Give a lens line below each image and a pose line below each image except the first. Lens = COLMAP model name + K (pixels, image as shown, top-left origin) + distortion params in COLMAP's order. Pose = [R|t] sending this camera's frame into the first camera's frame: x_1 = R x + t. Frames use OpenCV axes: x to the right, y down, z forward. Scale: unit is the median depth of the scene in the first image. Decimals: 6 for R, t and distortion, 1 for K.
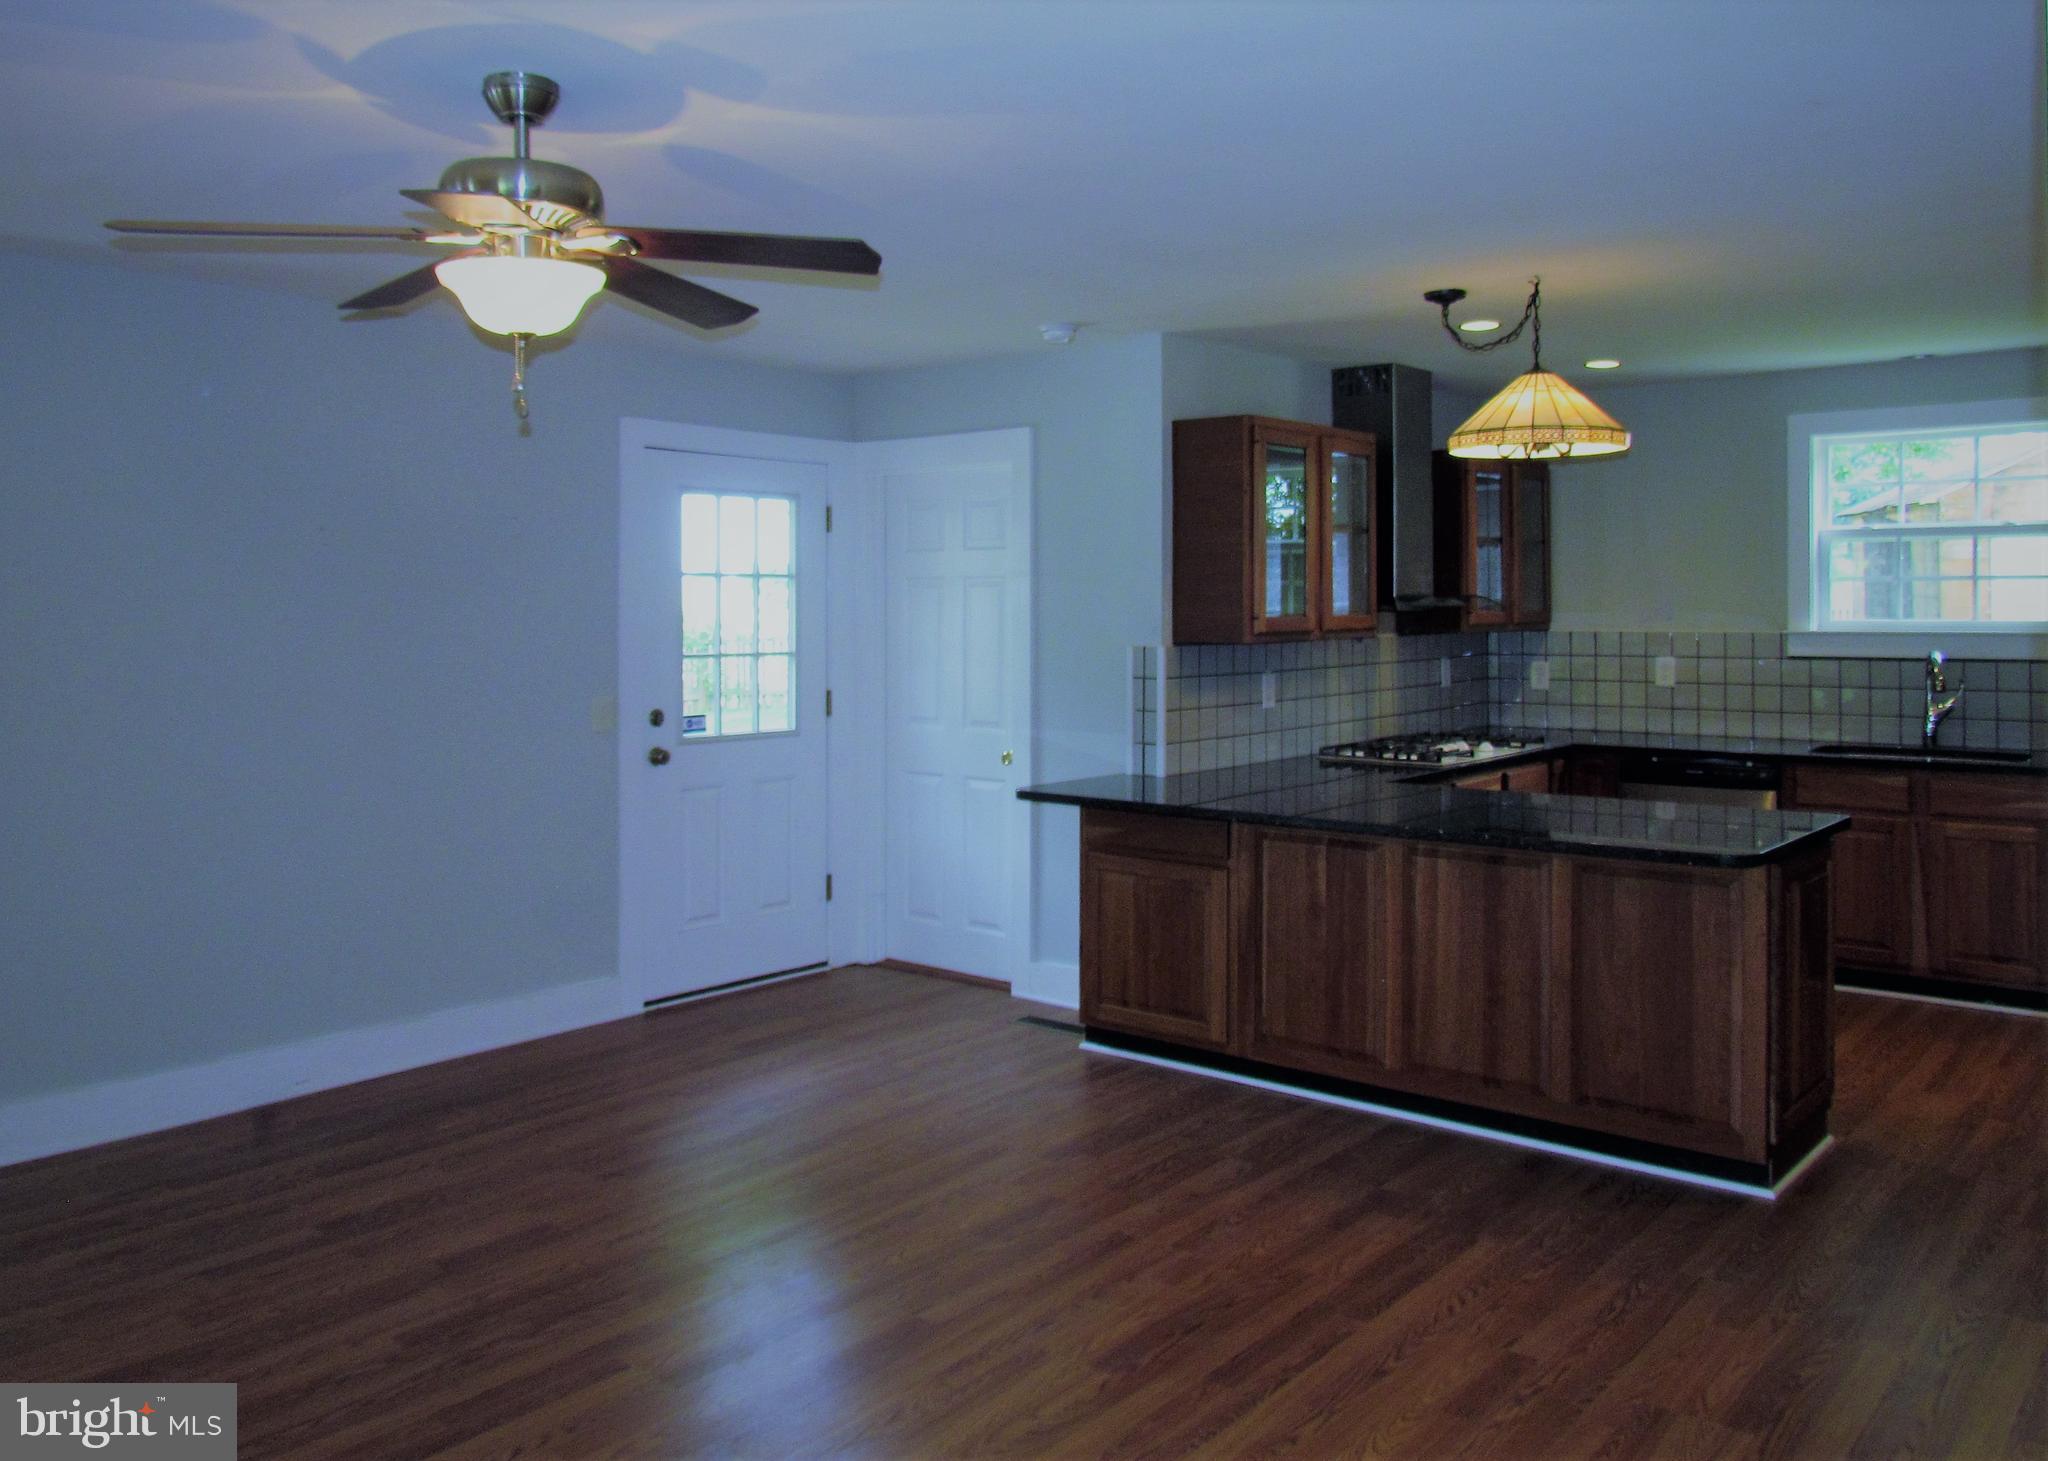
lens RADIAL K [[1692.4, 0, 1027.7], [0, 1692.4, 638.0], [0, 0, 1]] dist [0.001842, -0.007171]
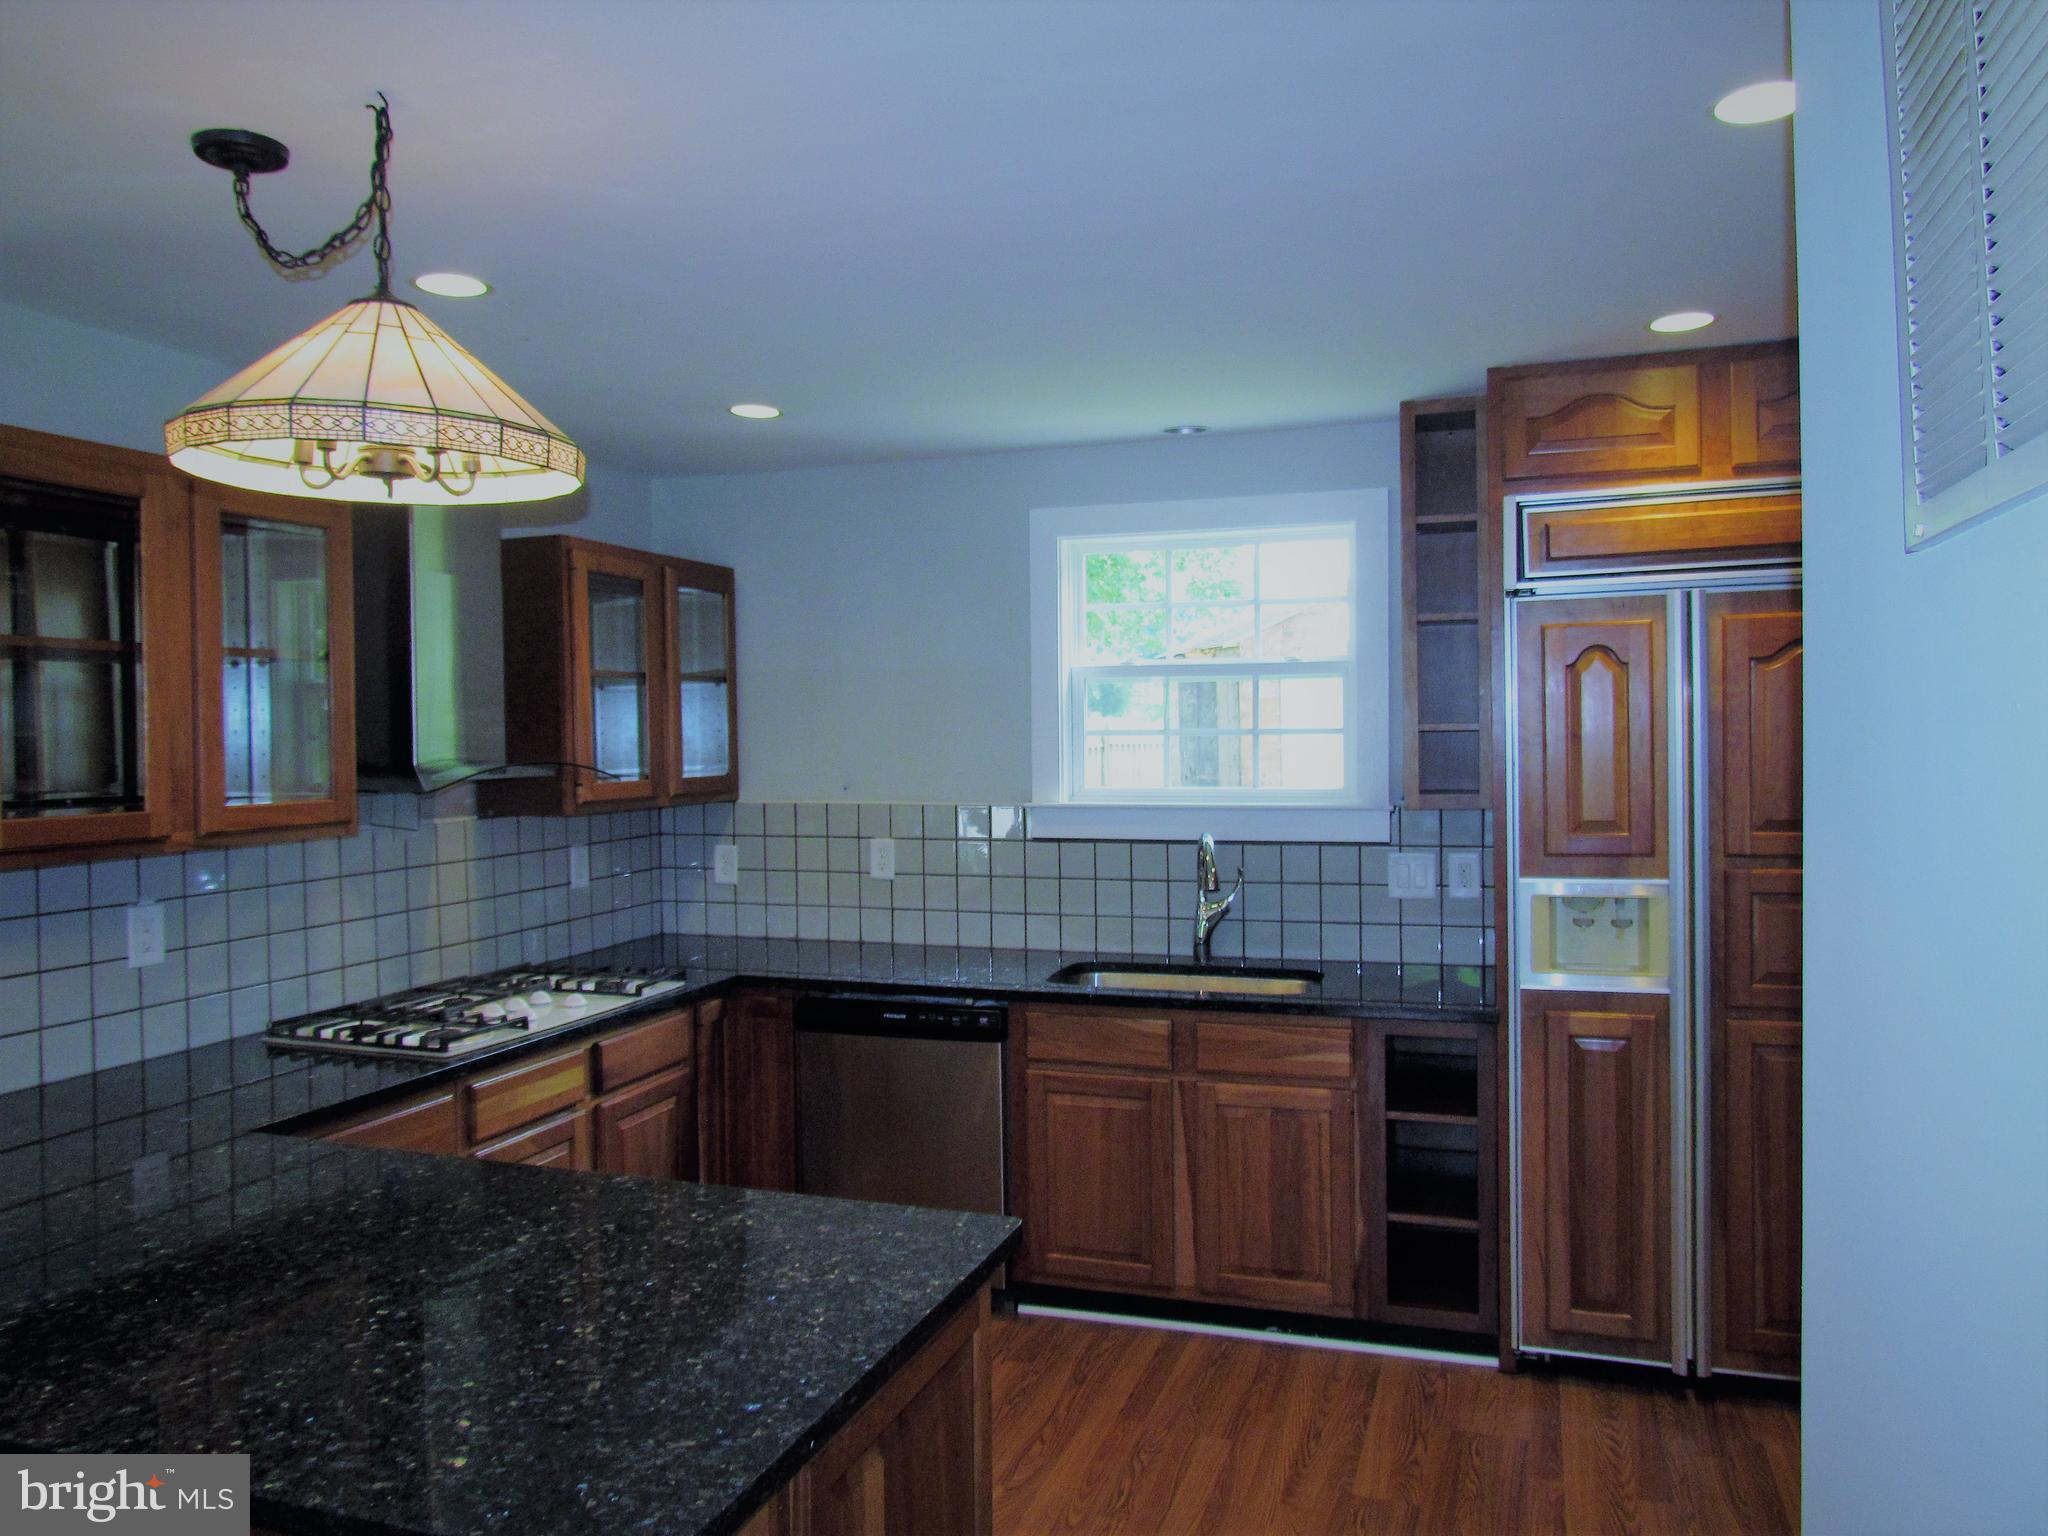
lens RADIAL K [[1452.1, 0, 1024.0], [0, 1452.1, 768.0], [0, 0, 1]] dist [-0.003715, -0.002191]
pose [[0.941582, -0.005117, 0.336744, 0.251694], [0.003520, 0.999979, 0.005352, -0.025766], [-0.336765, -0.003854, 0.941581, 0.436598]]
